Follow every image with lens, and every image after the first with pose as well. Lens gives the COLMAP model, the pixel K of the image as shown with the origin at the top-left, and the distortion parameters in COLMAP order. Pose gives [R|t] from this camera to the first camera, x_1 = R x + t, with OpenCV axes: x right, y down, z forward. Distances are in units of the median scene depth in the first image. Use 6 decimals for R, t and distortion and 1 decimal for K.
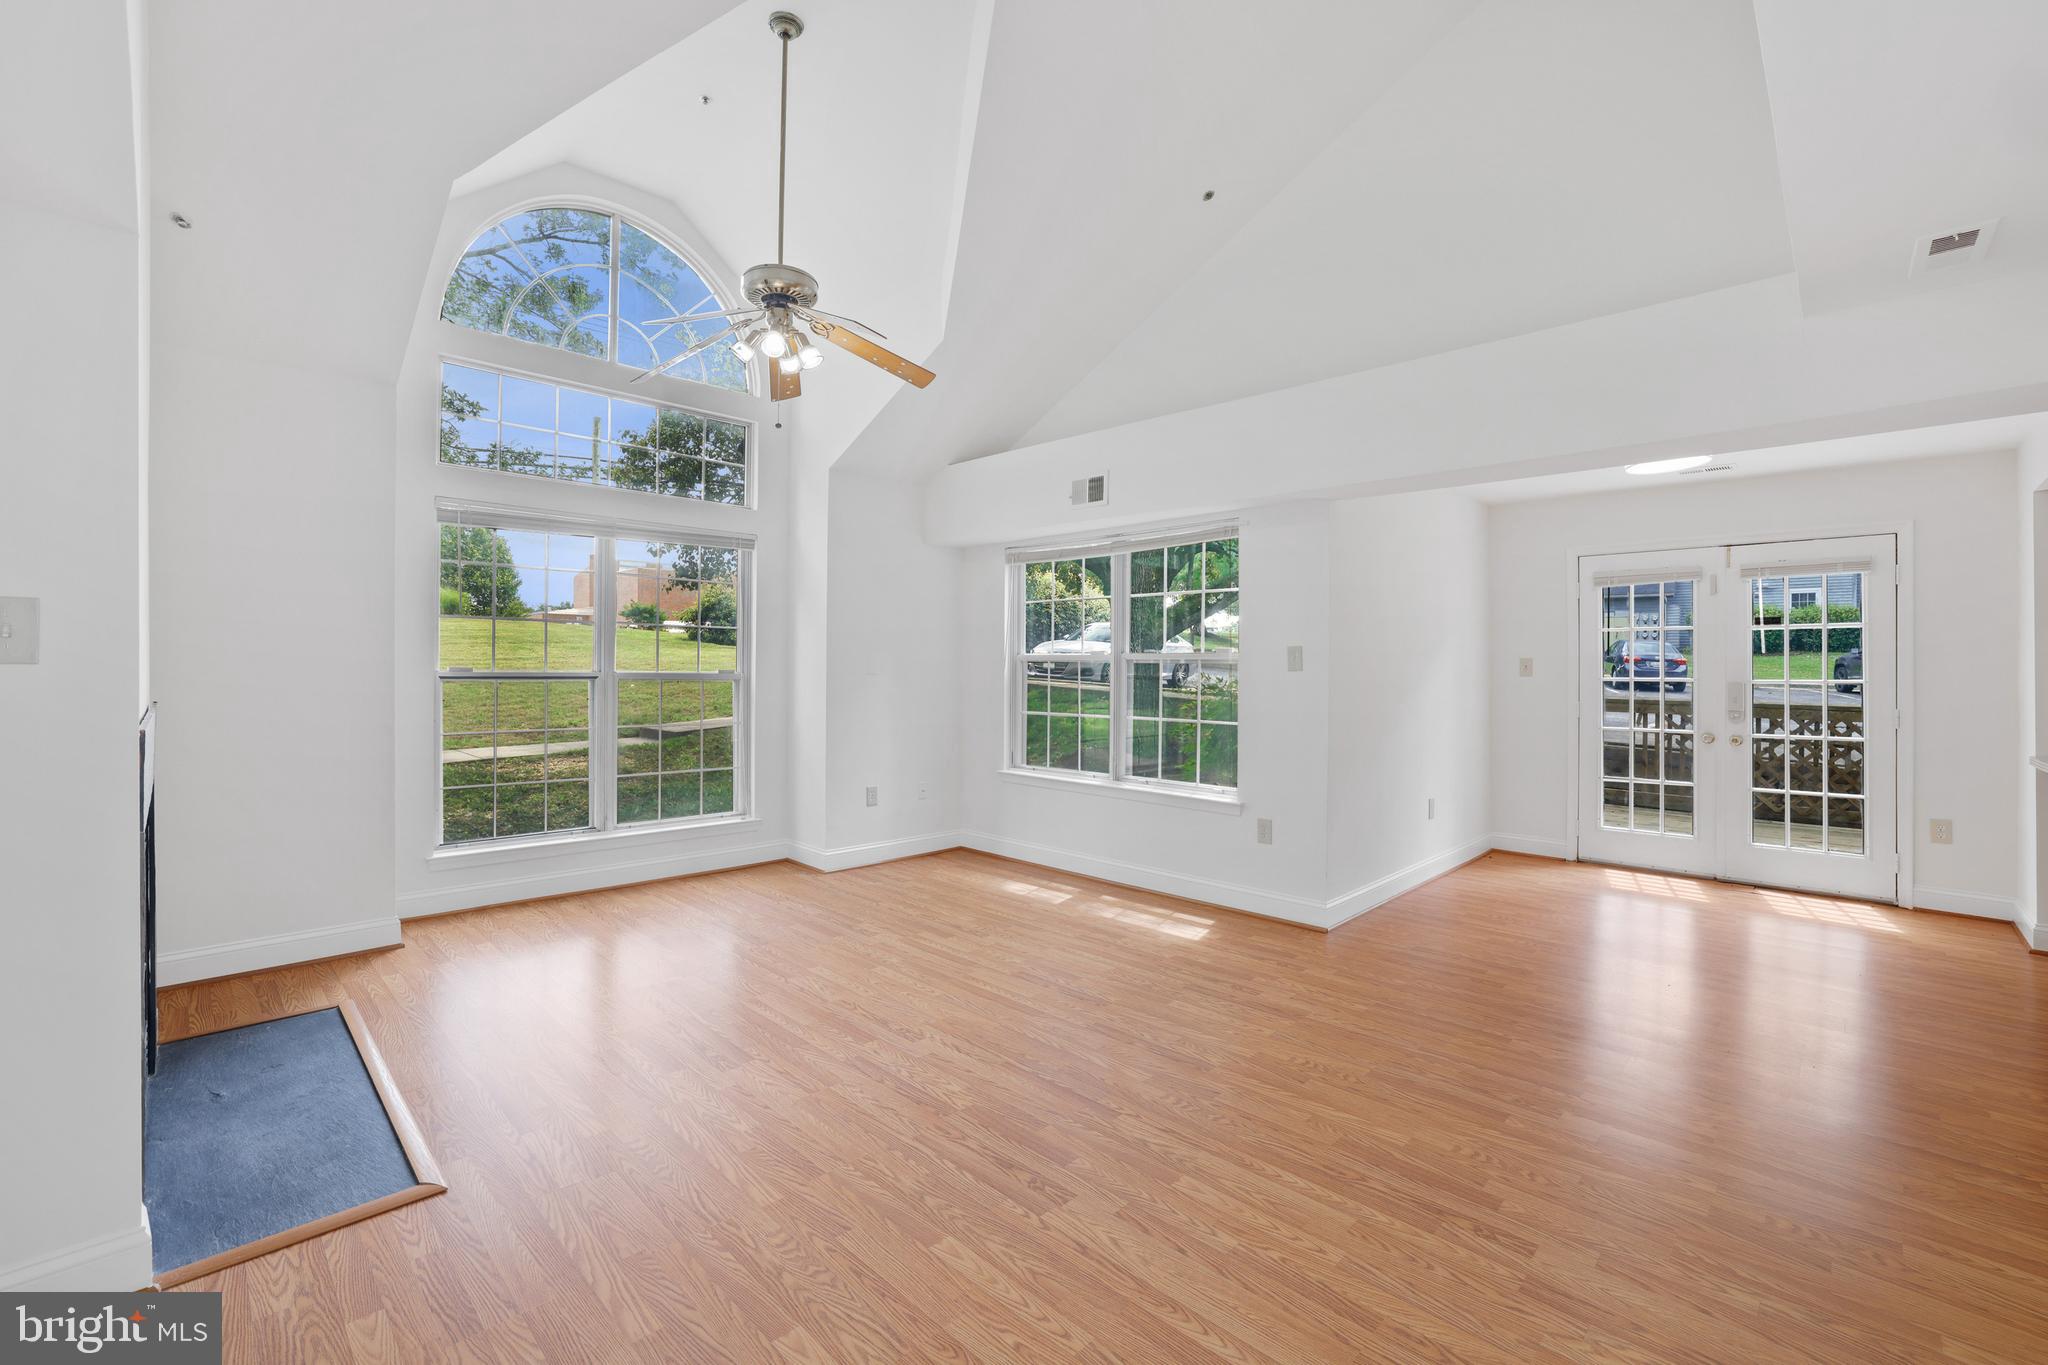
lens RADIAL K [[862.1, 0, 1029.5], [0, 862.1, 671.4], [0, 0, 1]] dist [-0.012358, 0.000059]
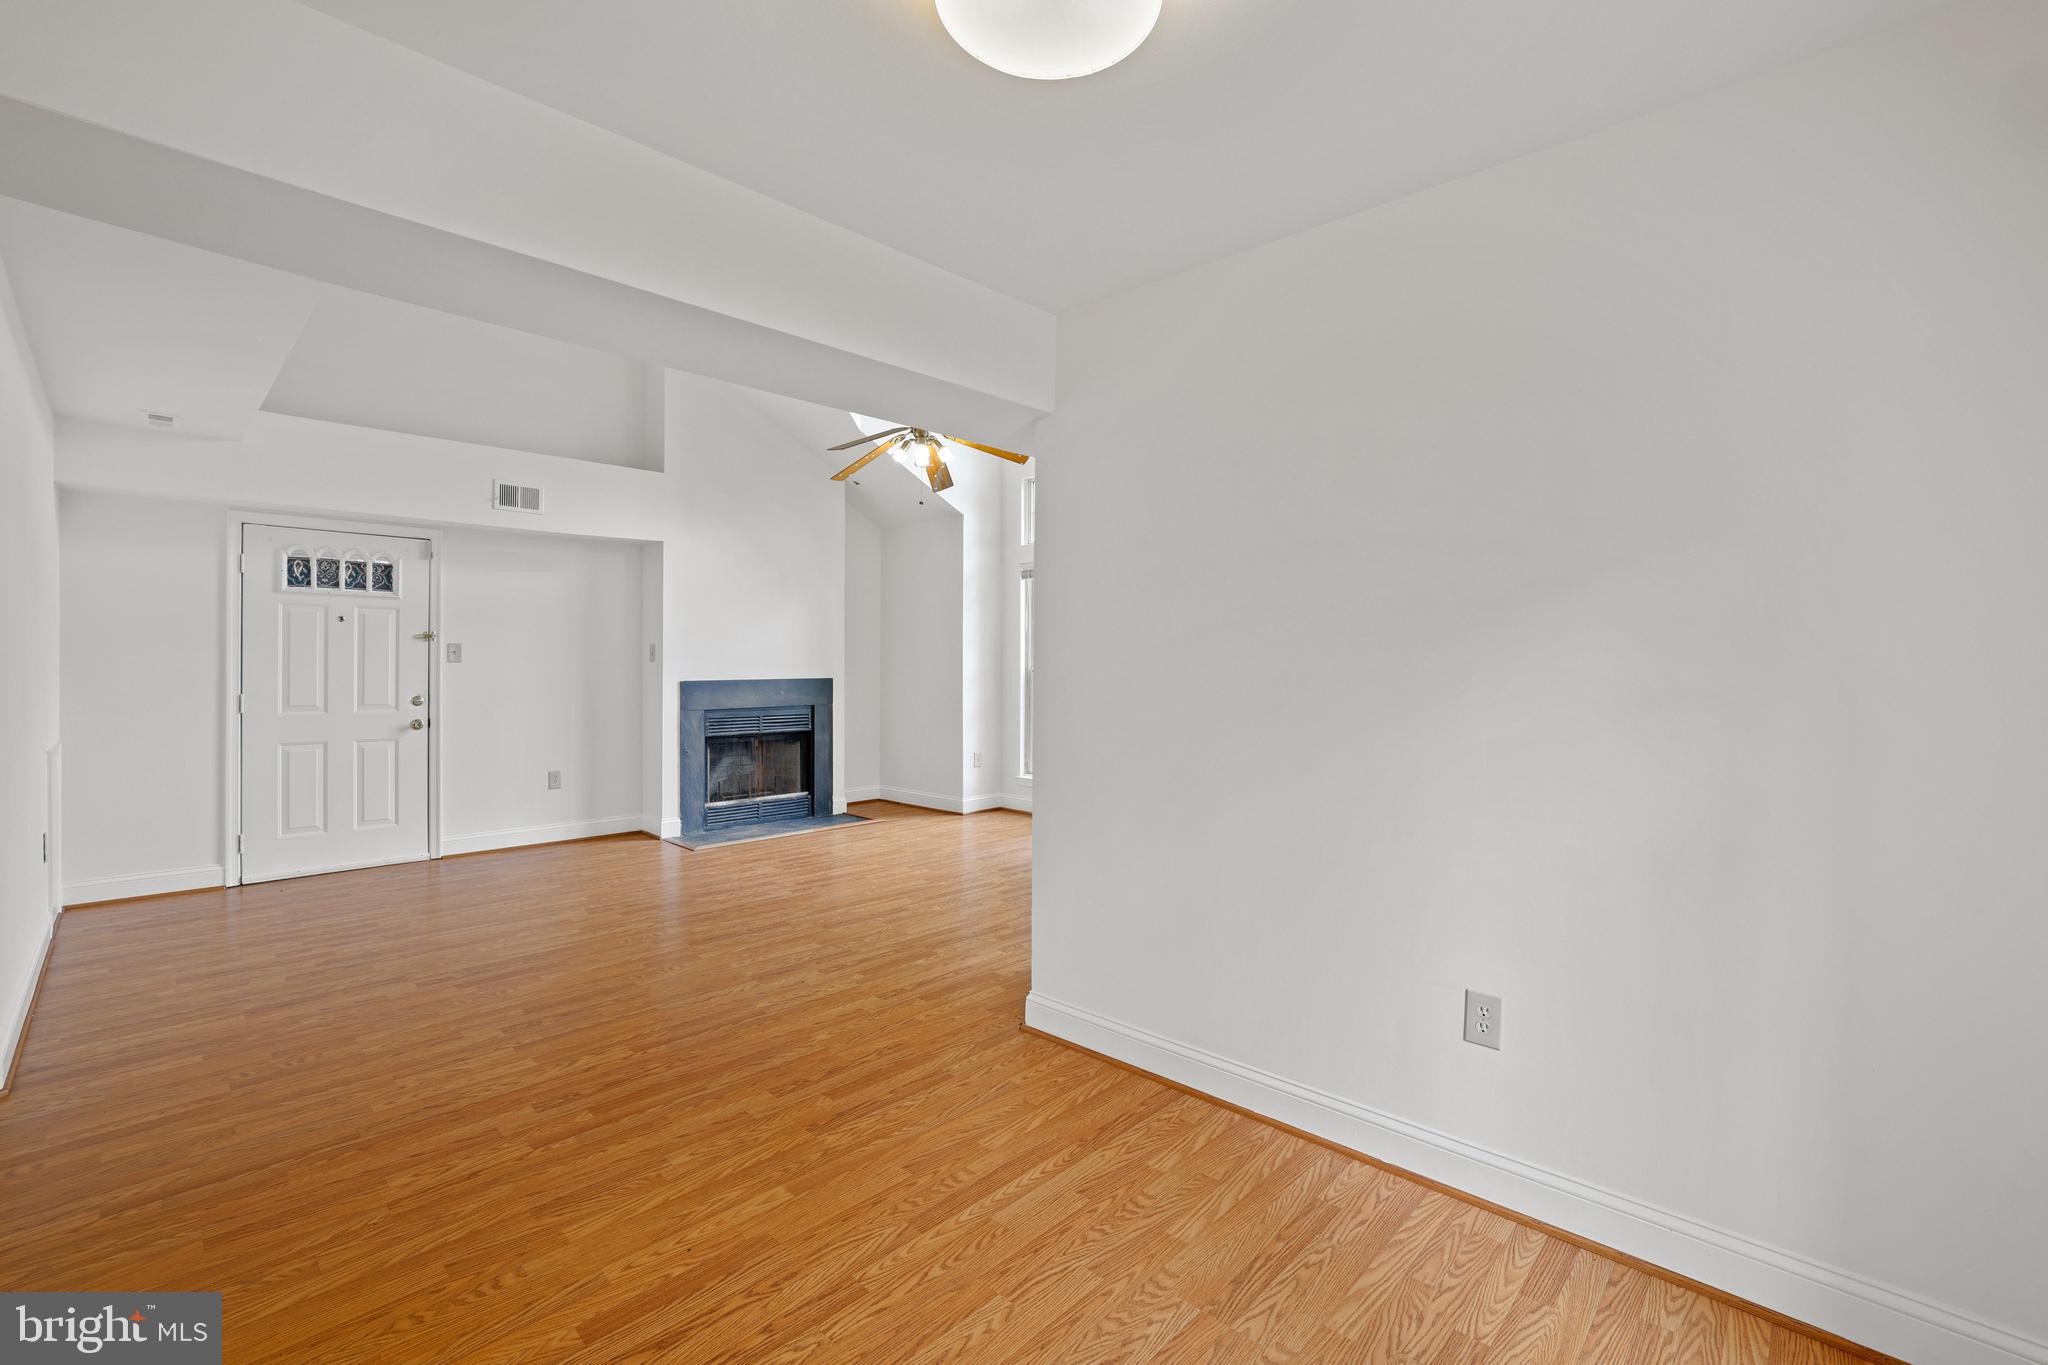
lens RADIAL K [[862.1, 0, 1029.5], [0, 862.1, 671.4], [0, 0, 1]] dist [-0.012358, 0.000059]
pose [[0.014520, -0.004006, -0.999887, 1.377323], [-0.002379, 0.999989, -0.004041, 0.011524], [0.999892, 0.002438, 0.014510, 1.290217]]
